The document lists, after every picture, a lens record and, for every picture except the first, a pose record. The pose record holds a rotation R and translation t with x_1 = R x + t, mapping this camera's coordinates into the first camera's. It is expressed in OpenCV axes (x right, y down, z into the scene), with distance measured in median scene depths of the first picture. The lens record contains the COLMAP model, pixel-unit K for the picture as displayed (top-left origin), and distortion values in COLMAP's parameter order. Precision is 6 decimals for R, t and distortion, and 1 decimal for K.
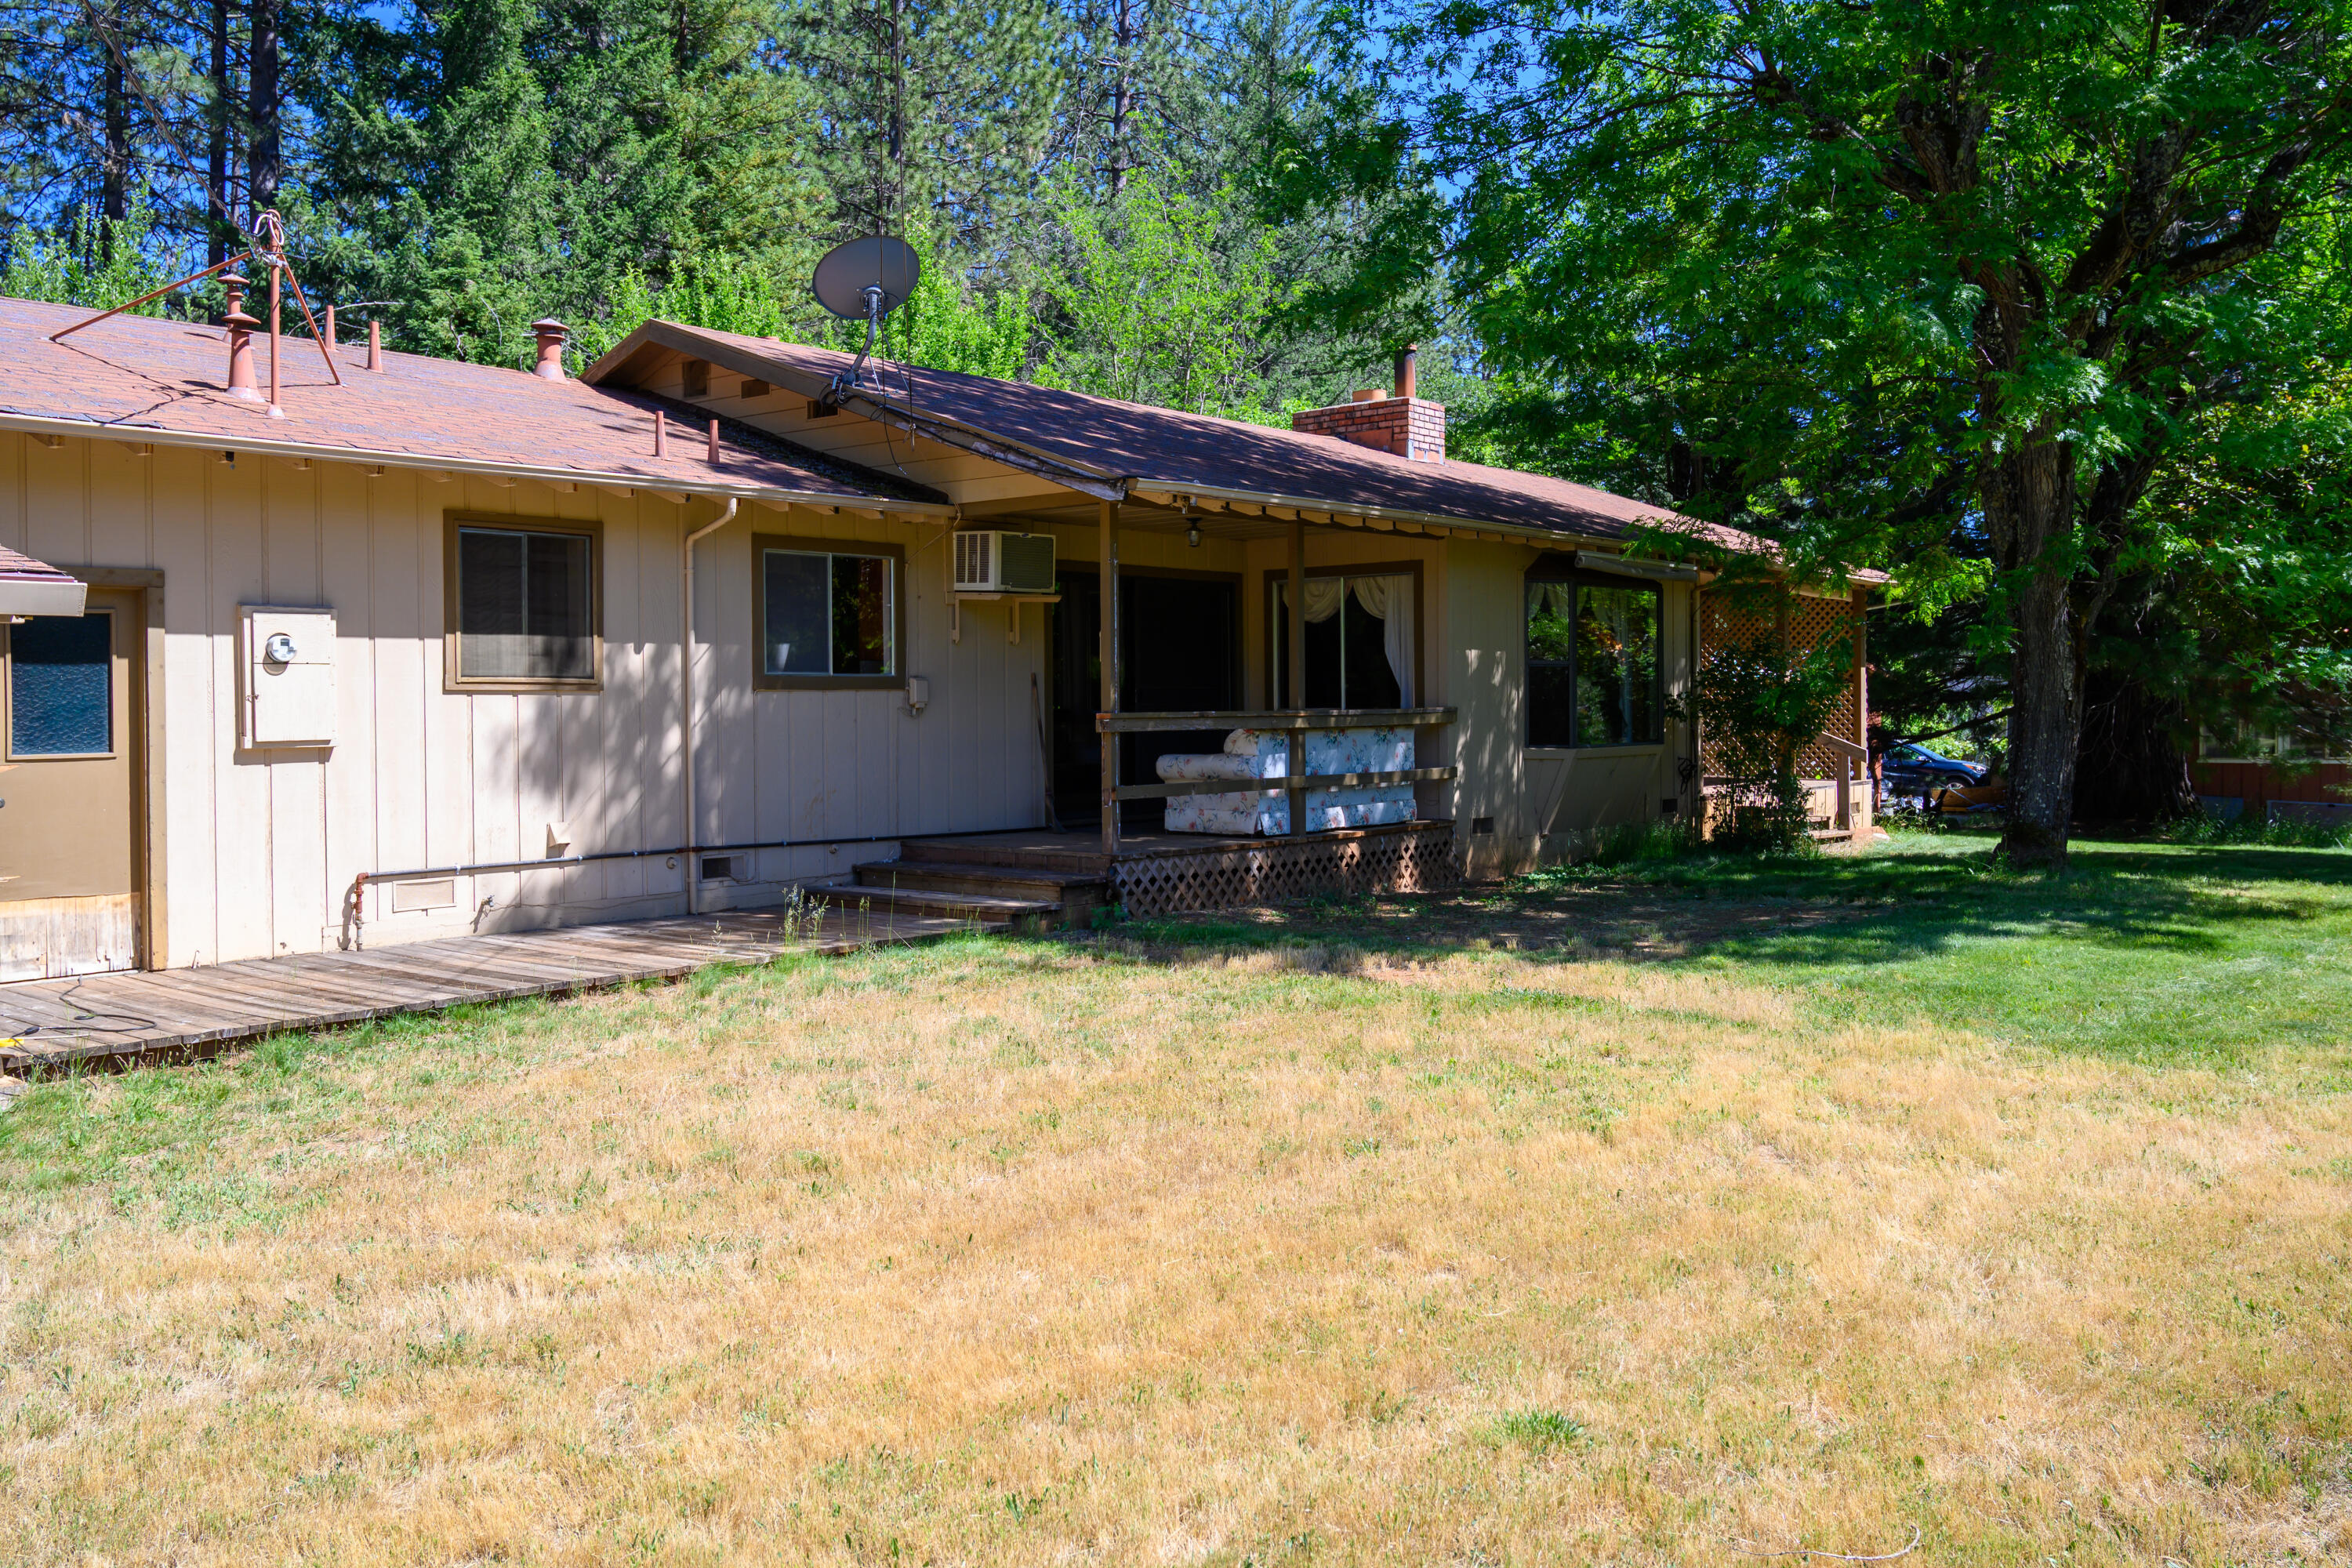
lens RADIAL K [[1966.7, 0, 1176.0], [0, 1966.7, 784.0], [0, 0, 1]] dist [-0.043329, 0.003614]
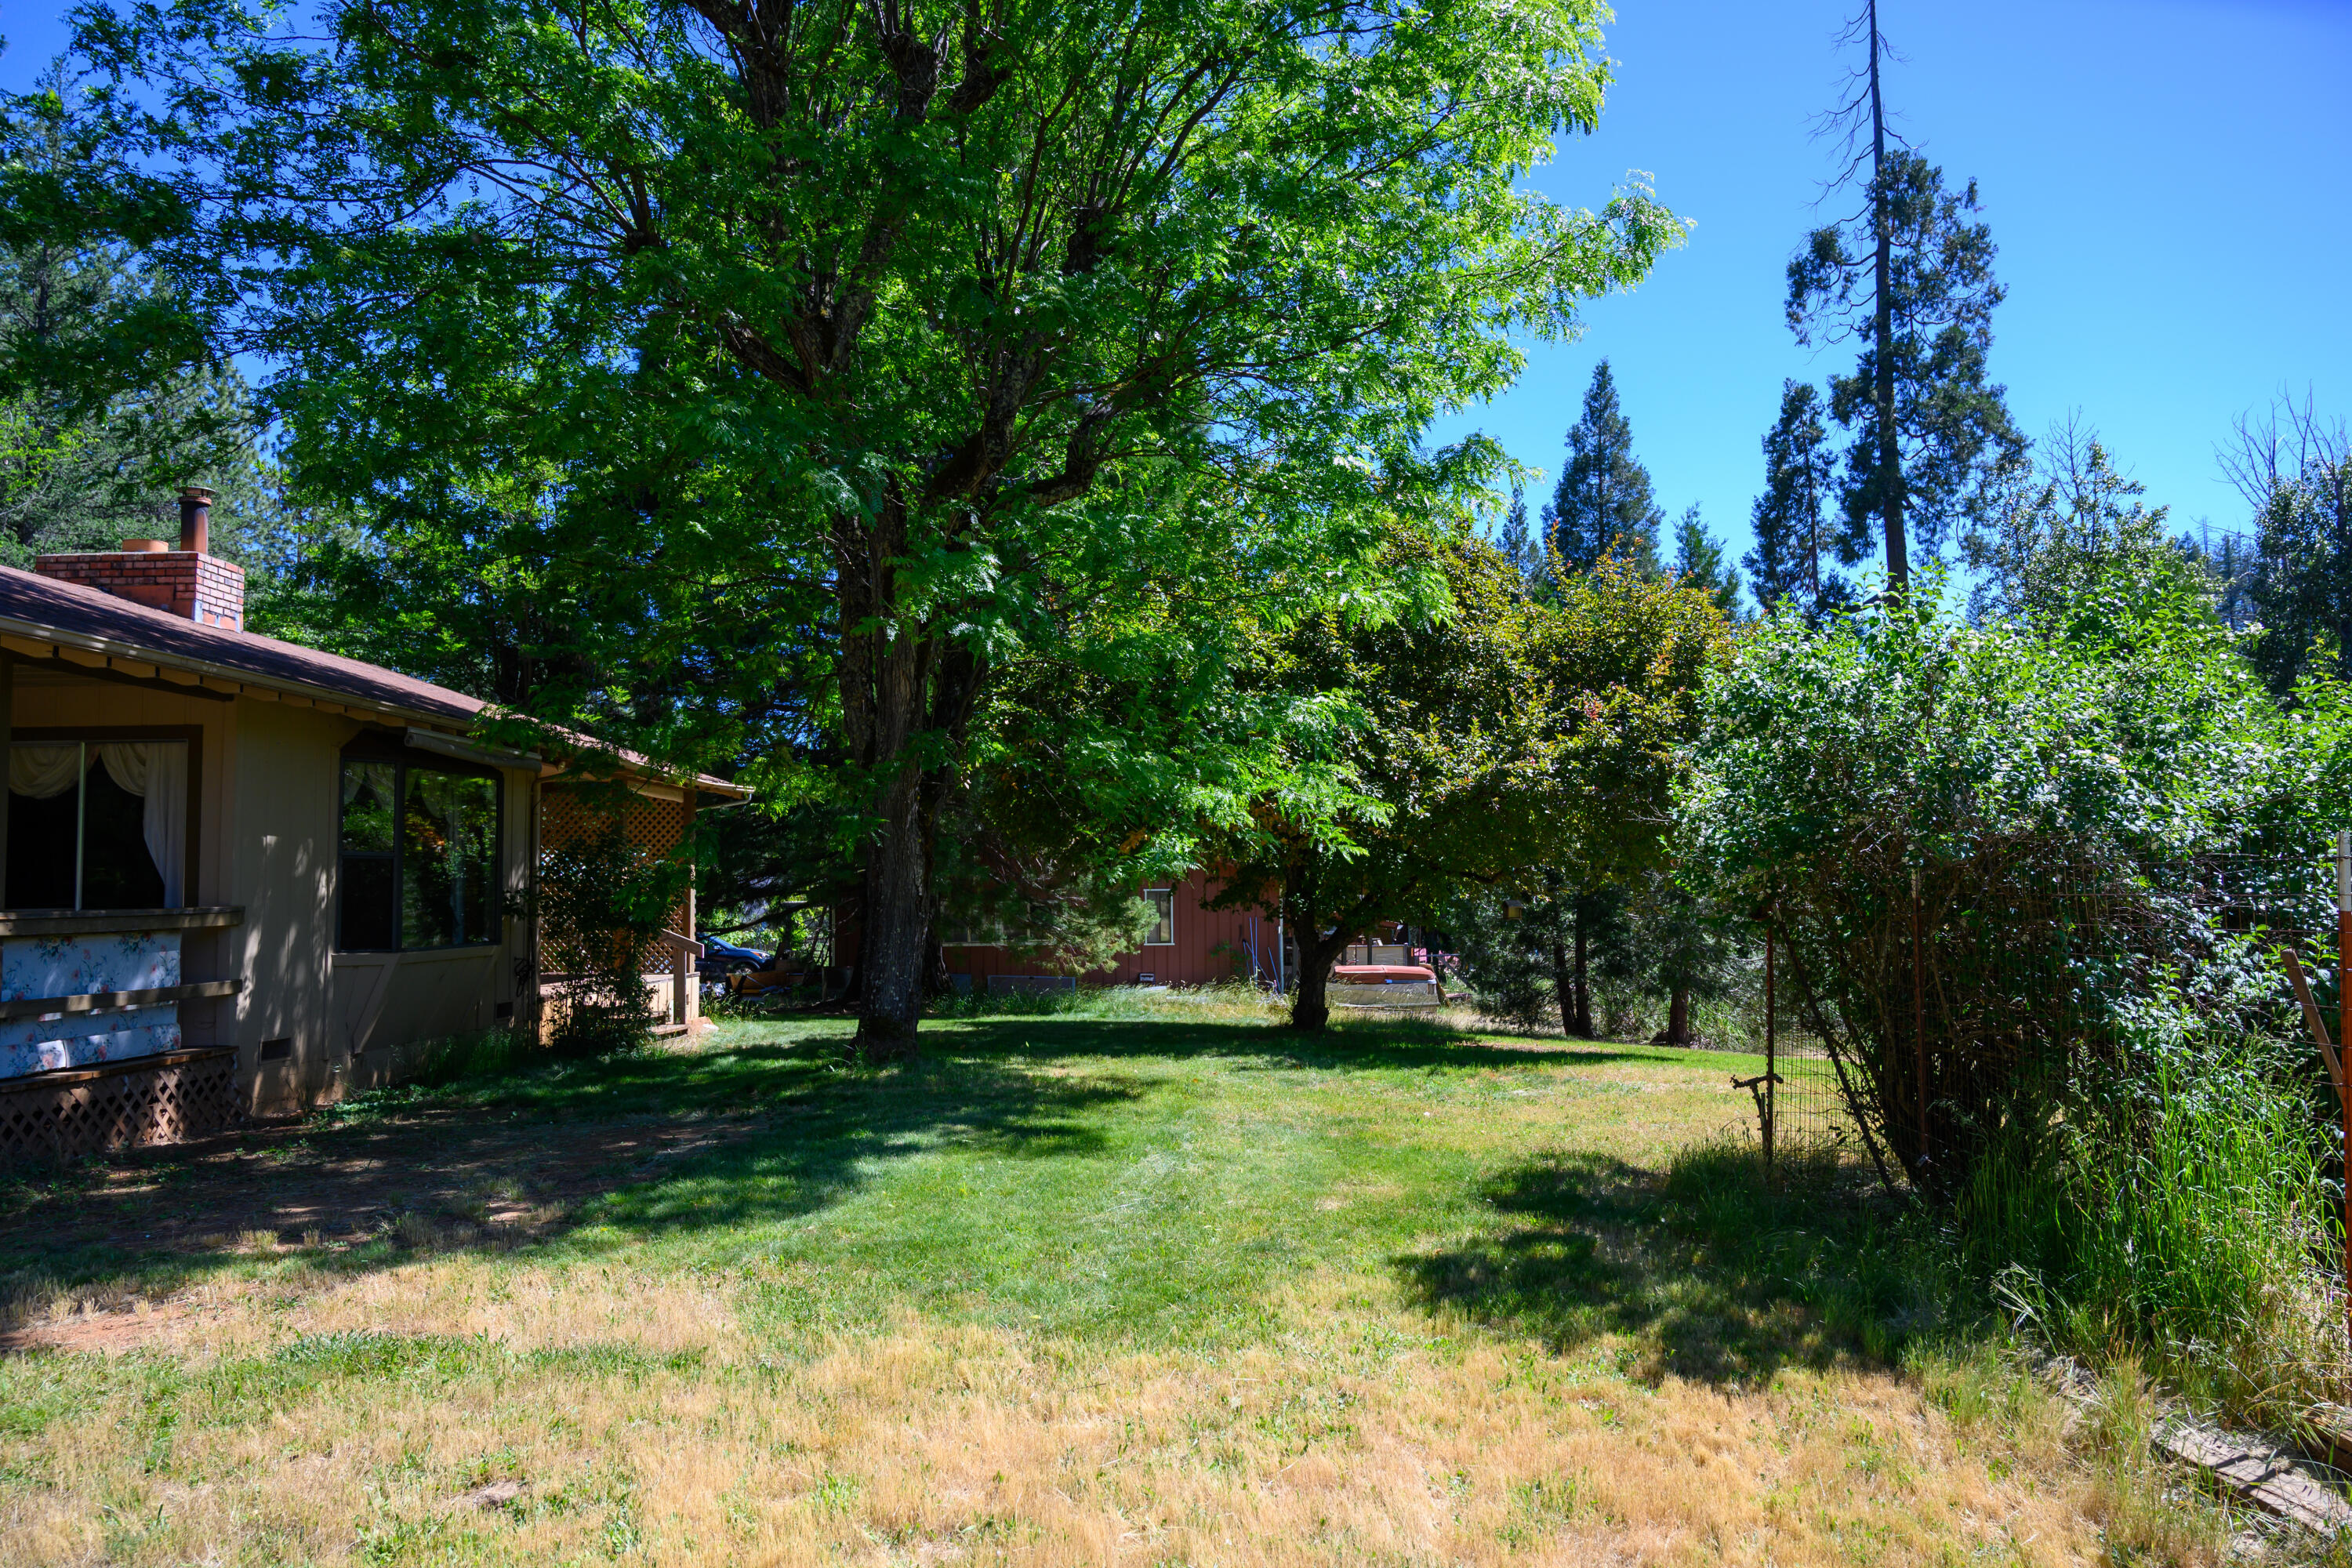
lens RADIAL K [[1610.6, 0, 1176.0], [0, 1610.6, 784.0], [0, 0, 1]] dist [0.006114, -0.001633]
pose [[0.791371, 0.042445, 0.609861, 0.037405], [0.026130, 0.994327, -0.103111, -0.010099], [-0.610777, 0.097535, 0.785772, 0.225910]]
